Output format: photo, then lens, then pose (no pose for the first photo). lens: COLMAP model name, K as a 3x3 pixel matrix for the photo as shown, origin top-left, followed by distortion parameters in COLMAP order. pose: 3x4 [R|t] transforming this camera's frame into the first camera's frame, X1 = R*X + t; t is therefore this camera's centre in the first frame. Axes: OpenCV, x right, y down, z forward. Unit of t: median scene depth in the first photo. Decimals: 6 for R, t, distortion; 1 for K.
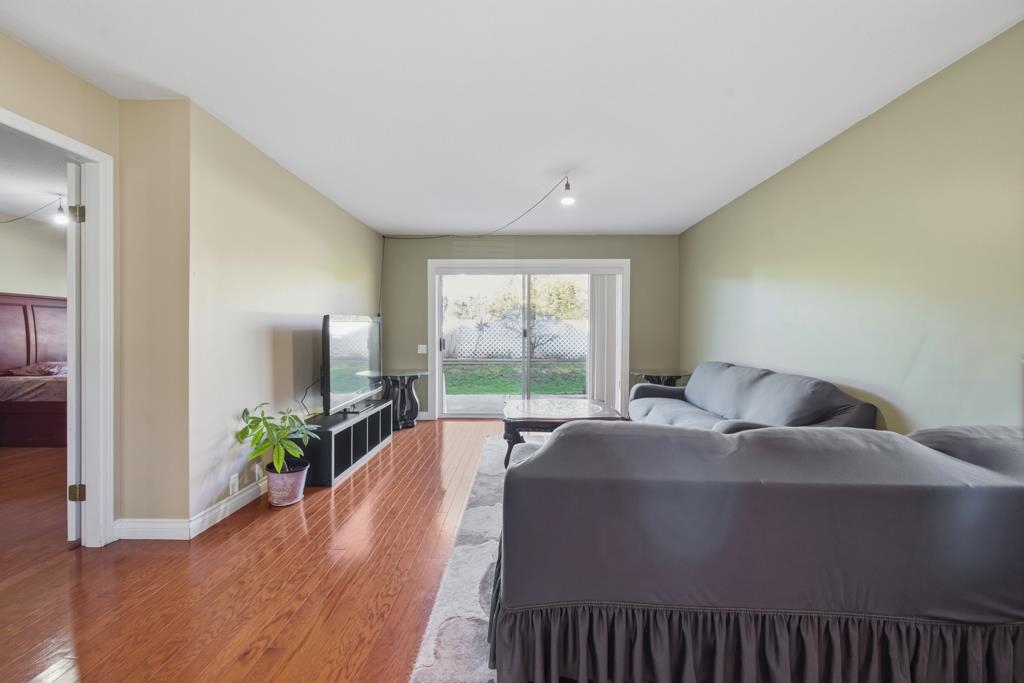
lens RADIAL K [[401.5, 0, 517.4], [0, 401.5, 337.4], [0, 0, 1]] dist [-0.001947, -0.000404]
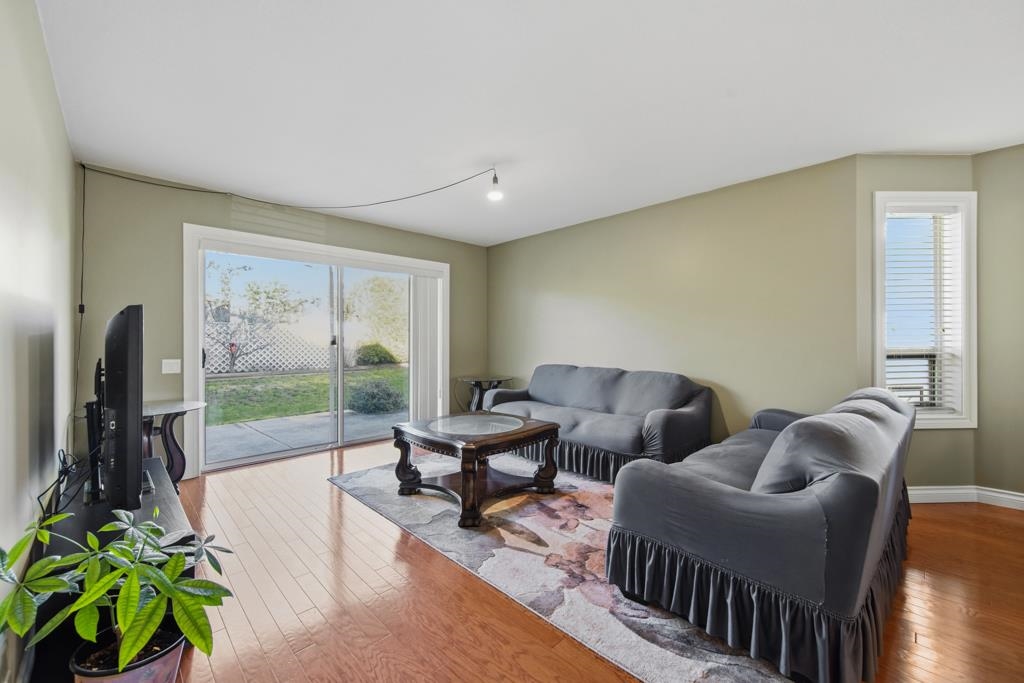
lens RADIAL K [[401.5, 0, 505.9], [0, 401.5, 337.6], [0, 0, 1]] dist [-0.001947, -0.000404]
pose [[0.714421, 0.000545, 0.699716, -0.303219], [0.009467, 0.999901, -0.010444, -0.003637], [-0.699652, 0.014085, 0.714345, 0.203243]]
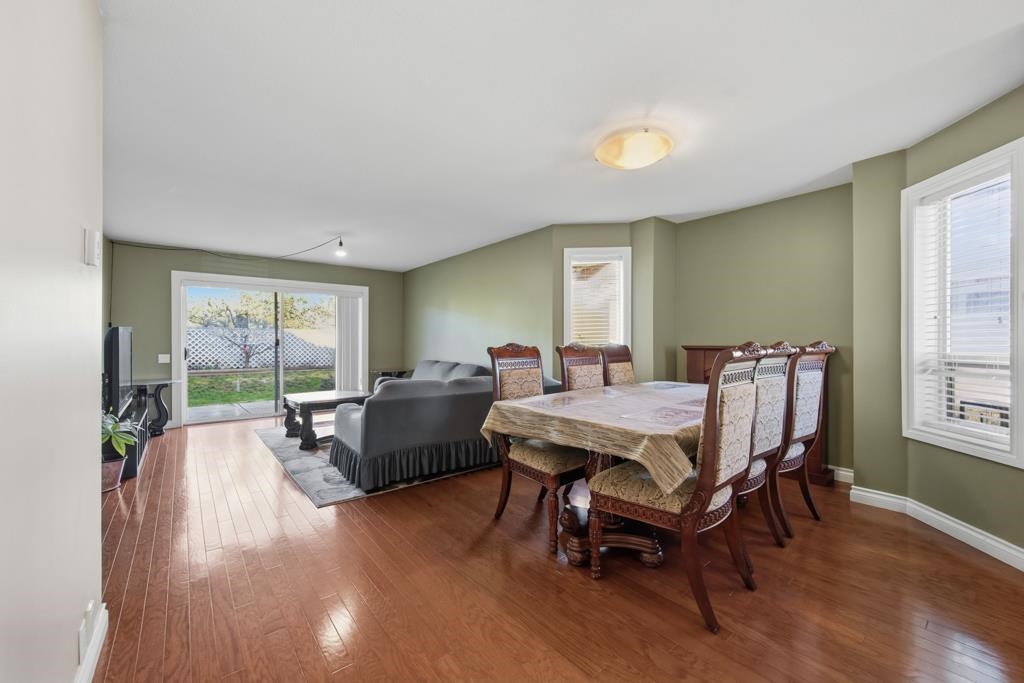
lens RADIAL K [[401.5, 0, 503.3], [0, 401.5, 342.9], [0, 0, 1]] dist [-0.001947, -0.000404]
pose [[0.780434, -0.002996, 0.625231, -0.203317], [0.006957, 0.999968, -0.003893, -0.000152], [-0.625199, 0.007389, 0.780430, -0.320938]]
